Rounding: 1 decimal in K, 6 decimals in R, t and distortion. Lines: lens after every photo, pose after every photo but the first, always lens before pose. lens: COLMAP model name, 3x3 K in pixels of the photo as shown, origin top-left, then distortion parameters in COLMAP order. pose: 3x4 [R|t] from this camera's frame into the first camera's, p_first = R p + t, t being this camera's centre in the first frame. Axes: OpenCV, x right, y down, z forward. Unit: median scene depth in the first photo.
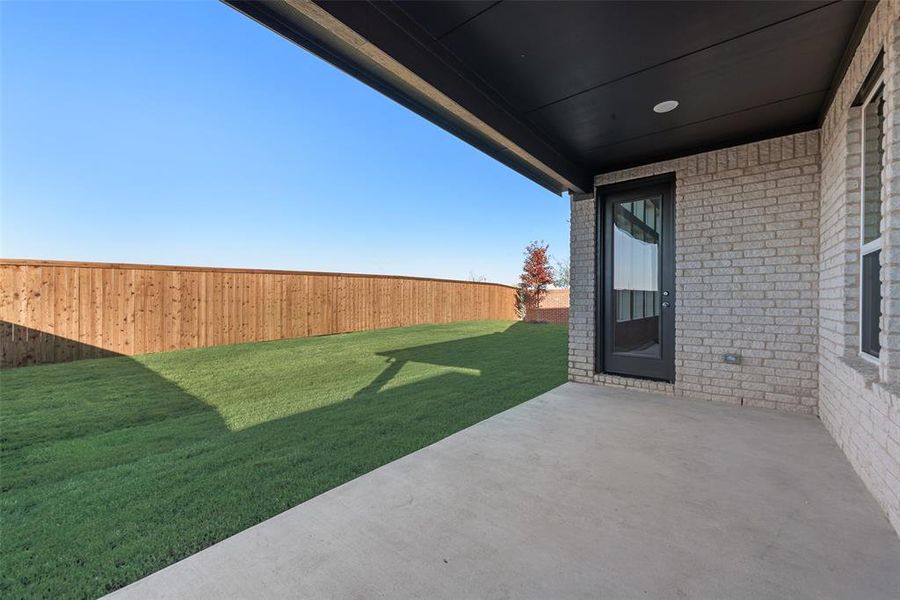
lens RADIAL K [[356.9, 0, 451.7], [0, 356.9, 298.3], [0, 0, 1]] dist [0.009292, -0.001000]
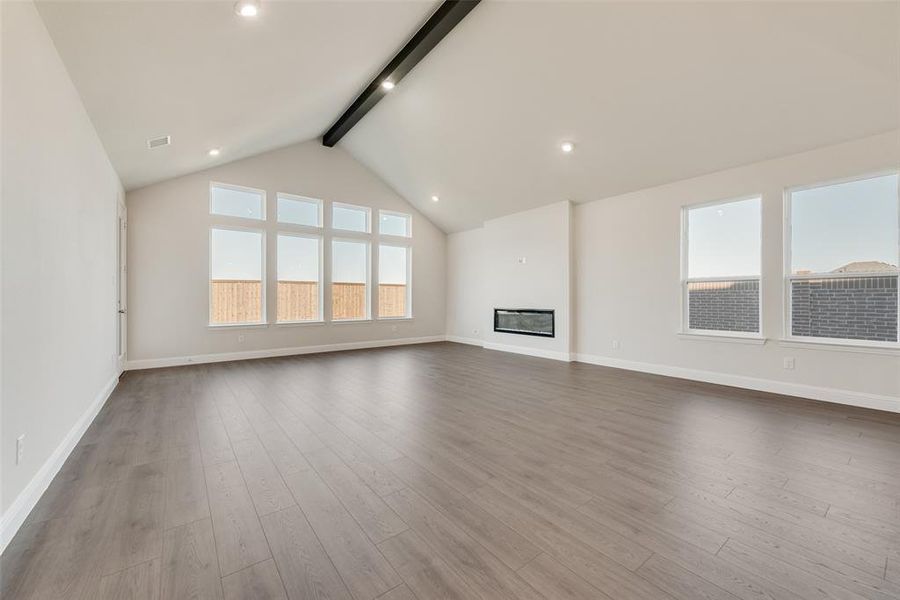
lens RADIAL K [[356.9, 0, 456.3], [0, 356.9, 299.1], [0, 0, 1]] dist [0.009292, -0.001000]
pose [[0.974238, -0.009760, -0.225312, 0.647554], [0.009522, 0.999952, -0.002142, 0.002594], [0.225323, -0.000059, 0.974284, 0.053002]]
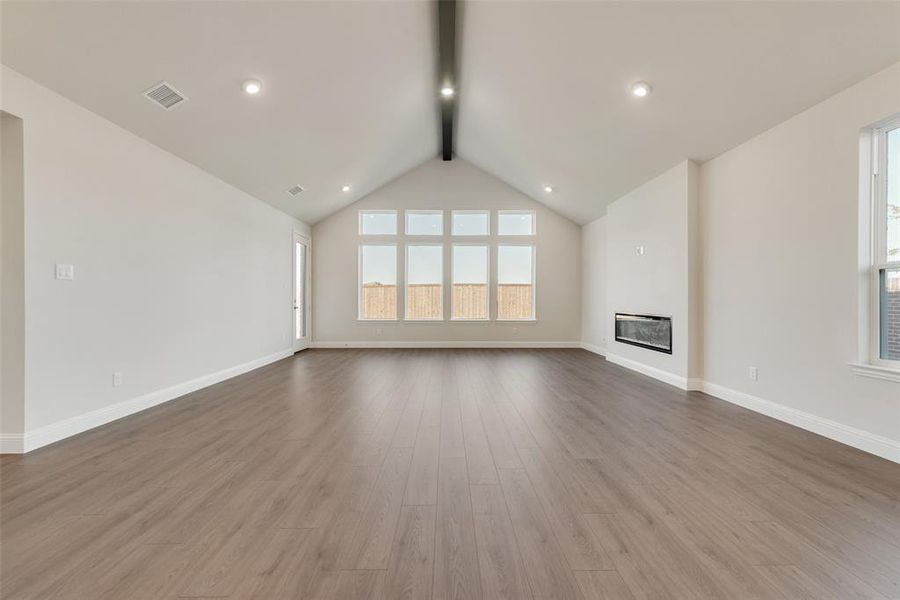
lens RADIAL K [[356.9, 0, 452.3], [0, 356.9, 300.6], [0, 0, 1]] dist [0.009292, -0.001000]
pose [[0.638617, -0.005172, -0.769507, 0.810606], [0.002544, 0.999986, -0.004610, 0.003525], [0.769520, 0.000986, 0.638621, 0.172779]]
